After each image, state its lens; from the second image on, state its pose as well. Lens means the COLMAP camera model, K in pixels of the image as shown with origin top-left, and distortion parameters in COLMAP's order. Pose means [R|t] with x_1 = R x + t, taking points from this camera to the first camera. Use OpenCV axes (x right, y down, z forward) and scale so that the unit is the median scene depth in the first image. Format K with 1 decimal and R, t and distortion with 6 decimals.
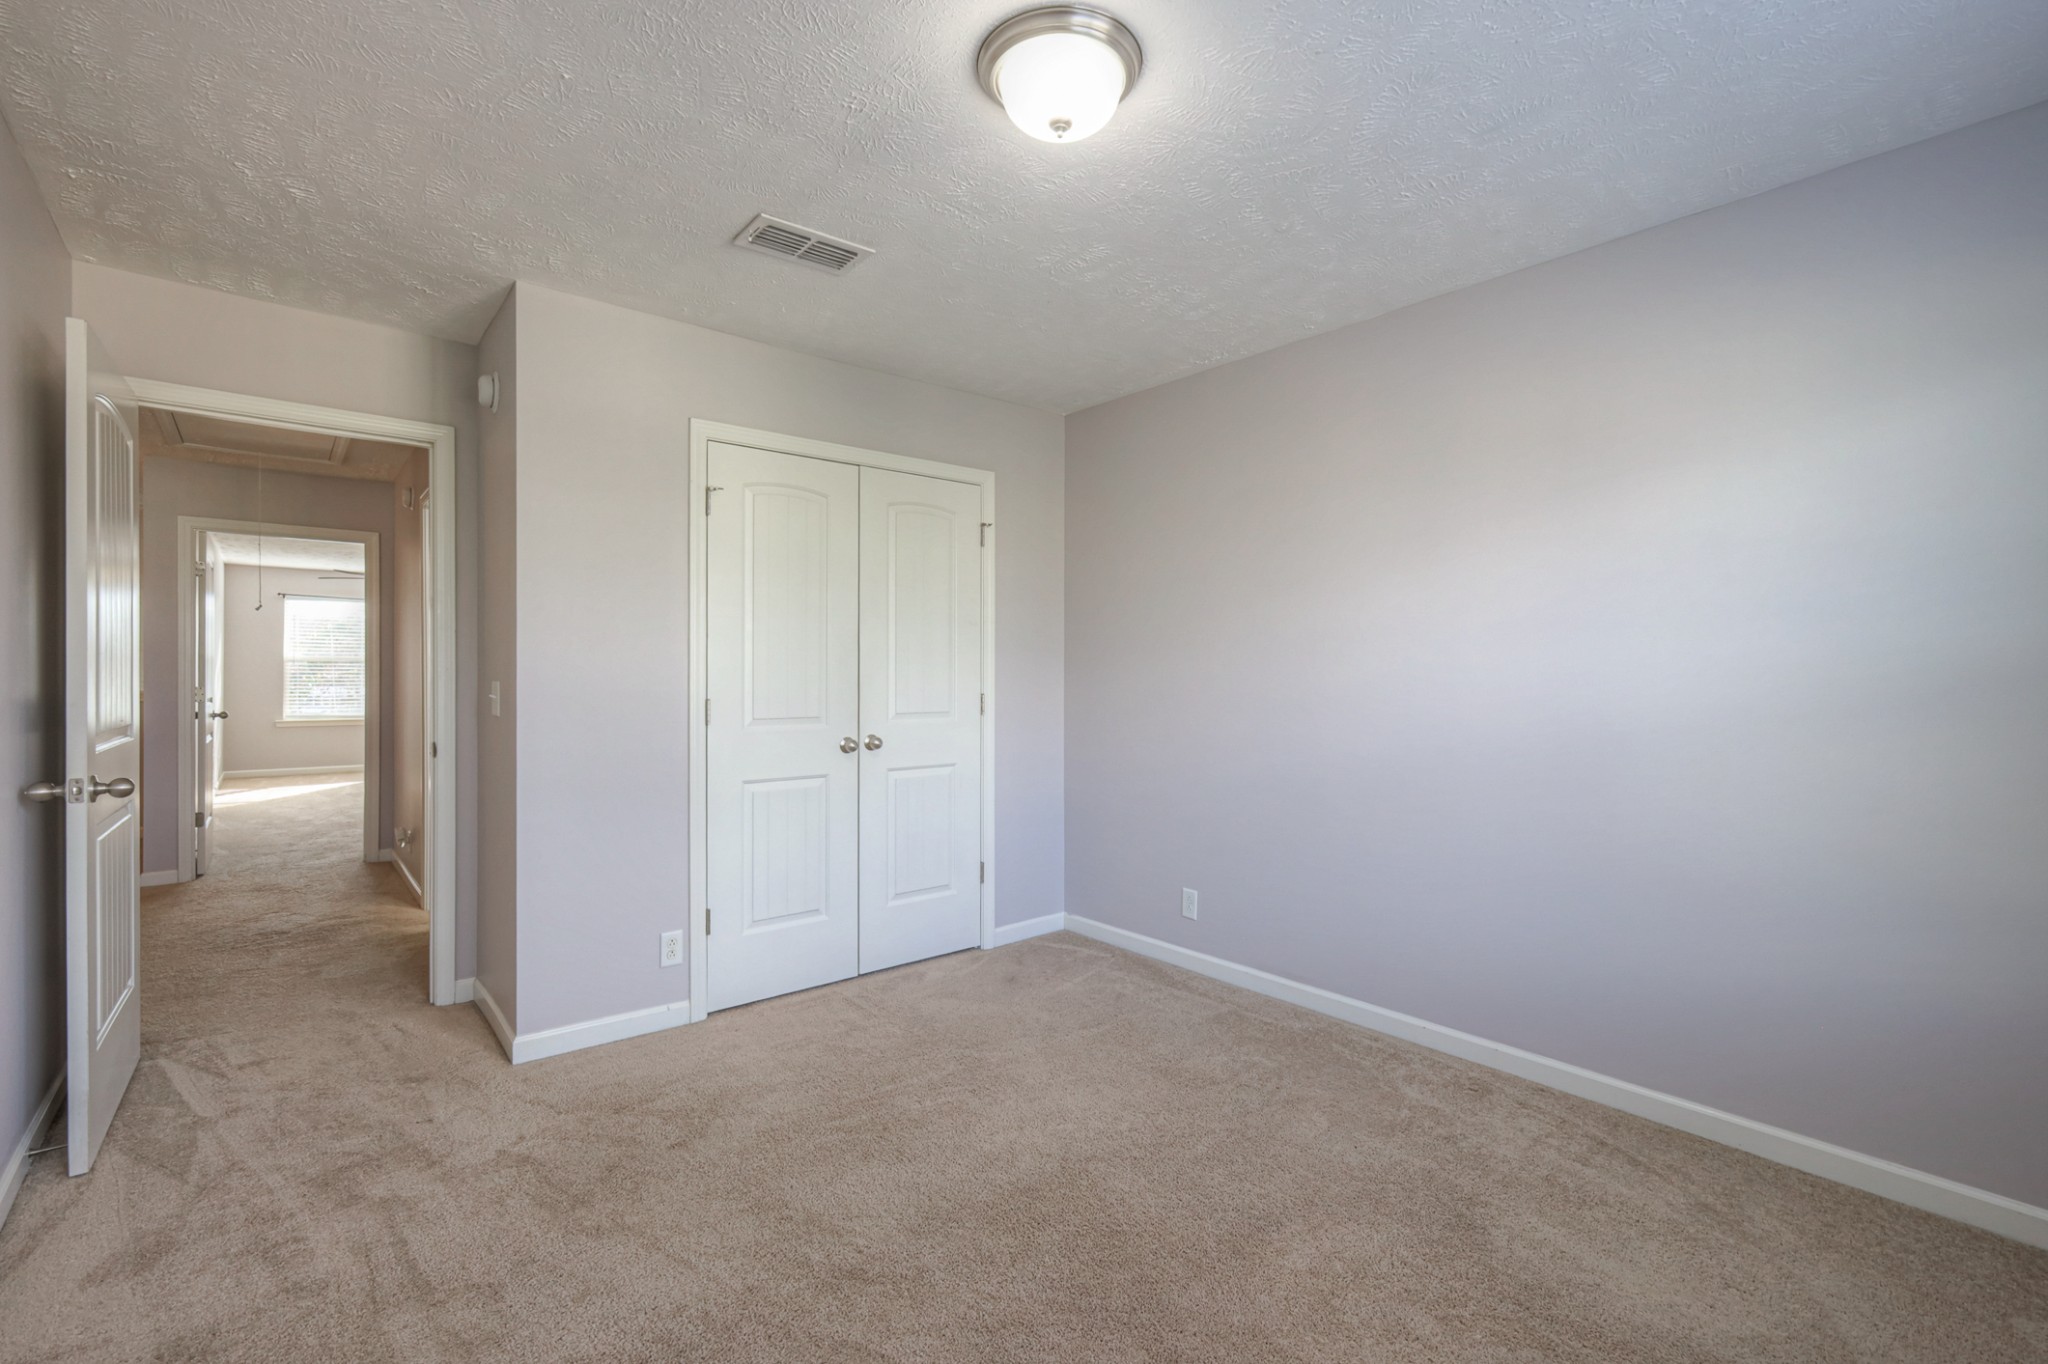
lens RADIAL K [[883.6, 0, 1034.2], [0, 883.6, 681.5], [0, 0, 1]] dist [0.000635, -0.000390]
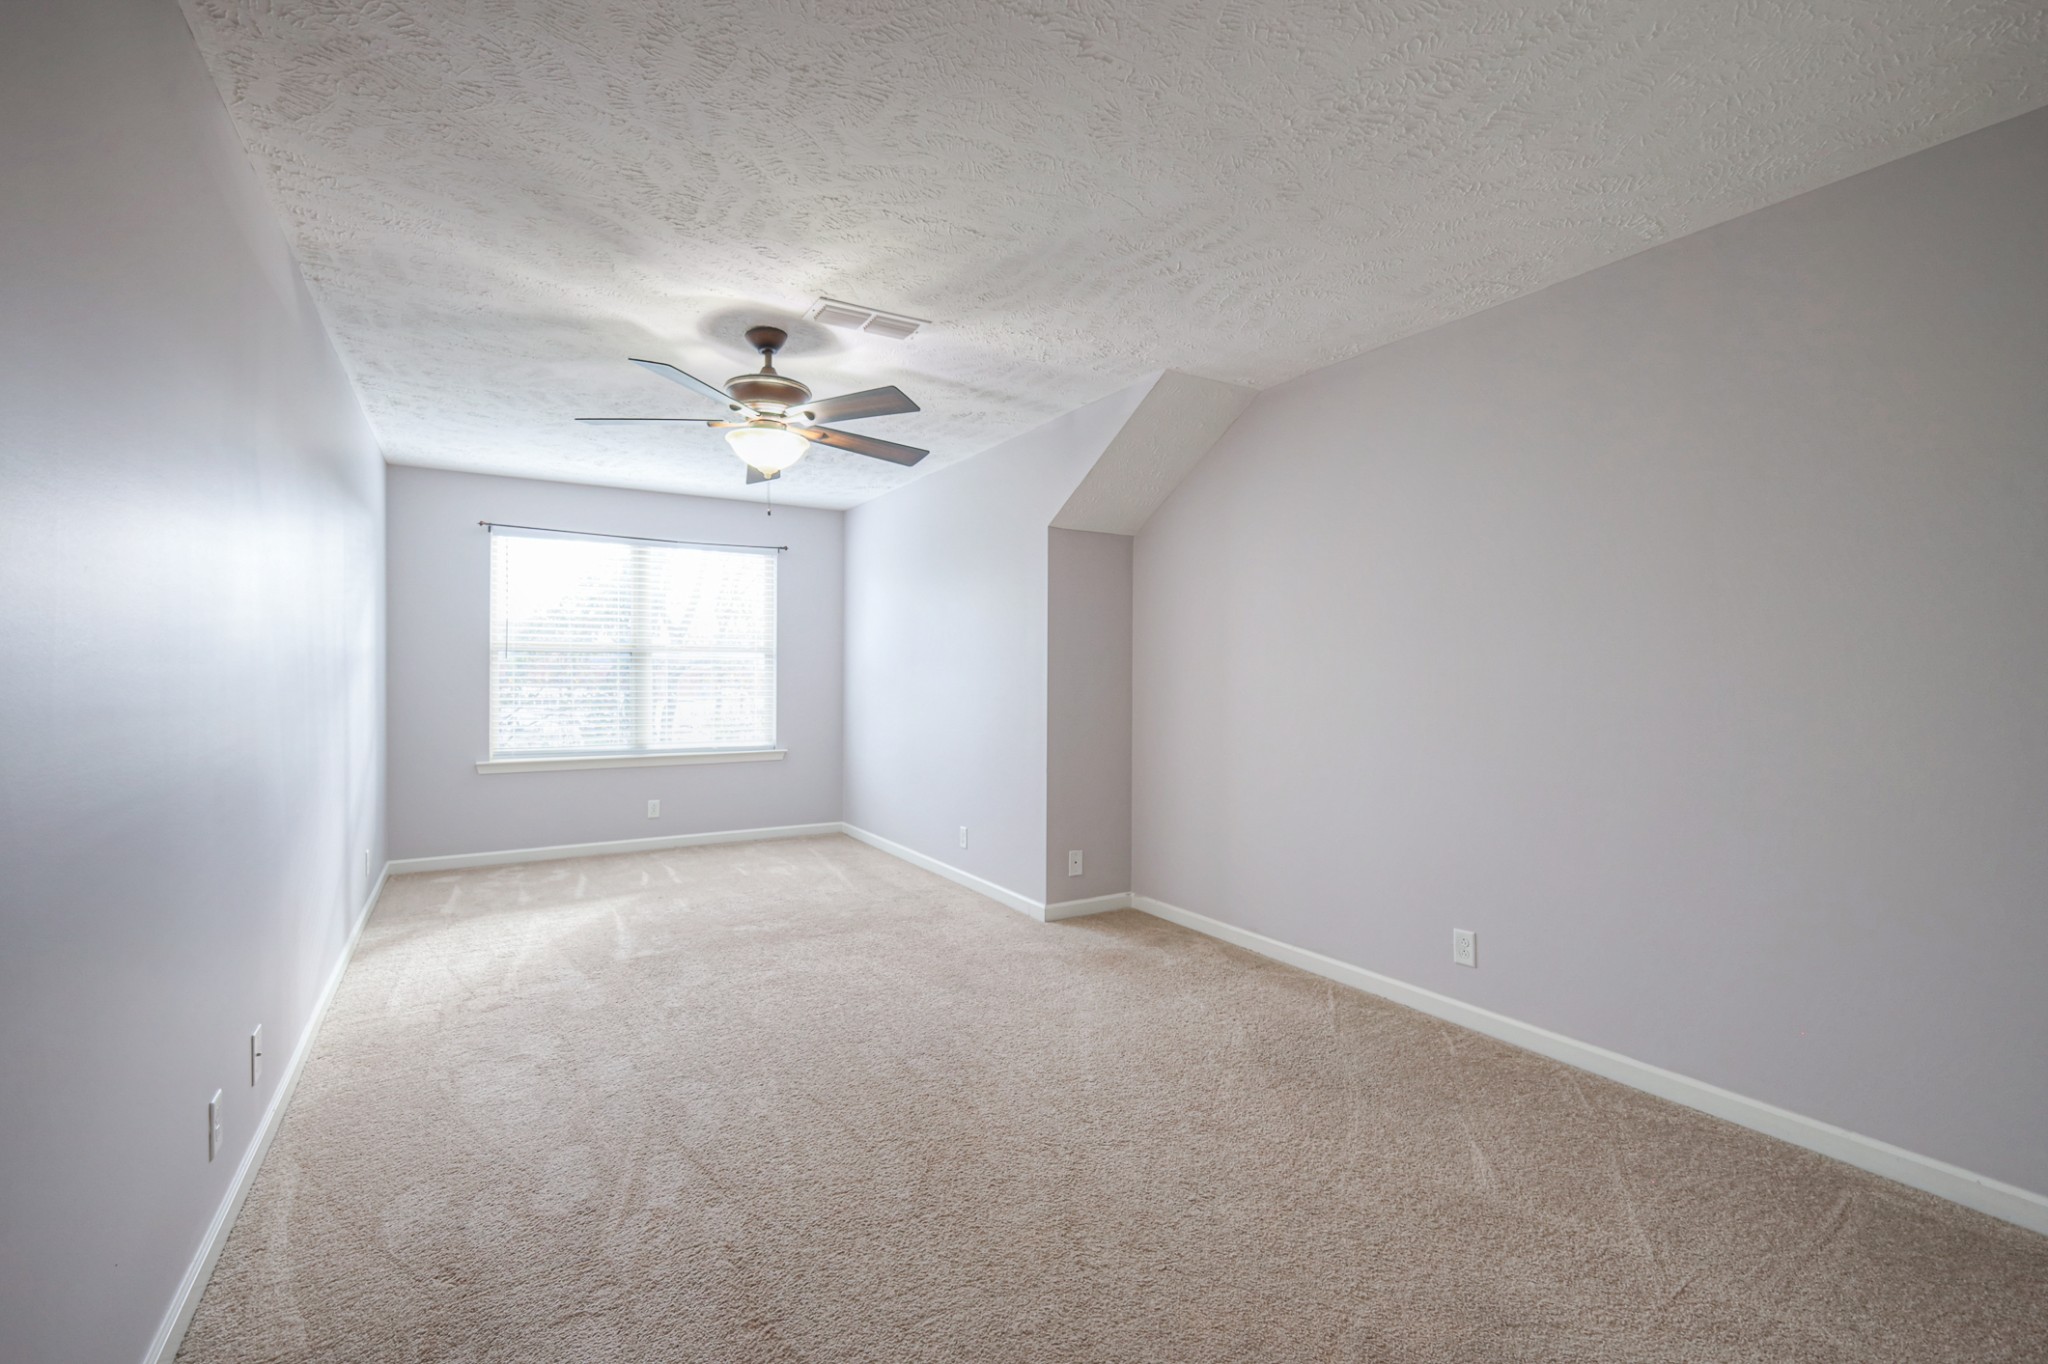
lens RADIAL K [[879.8, 0, 1023.6], [0, 879.8, 678.7], [0, 0, 1]] dist [0.000767, 0.000477]
pose [[0.987961, -0.001528, -0.154694, -0.437396], [0.001697, 0.999998, 0.000958, -0.003557], [0.154692, -0.001209, 0.987962, 0.511922]]
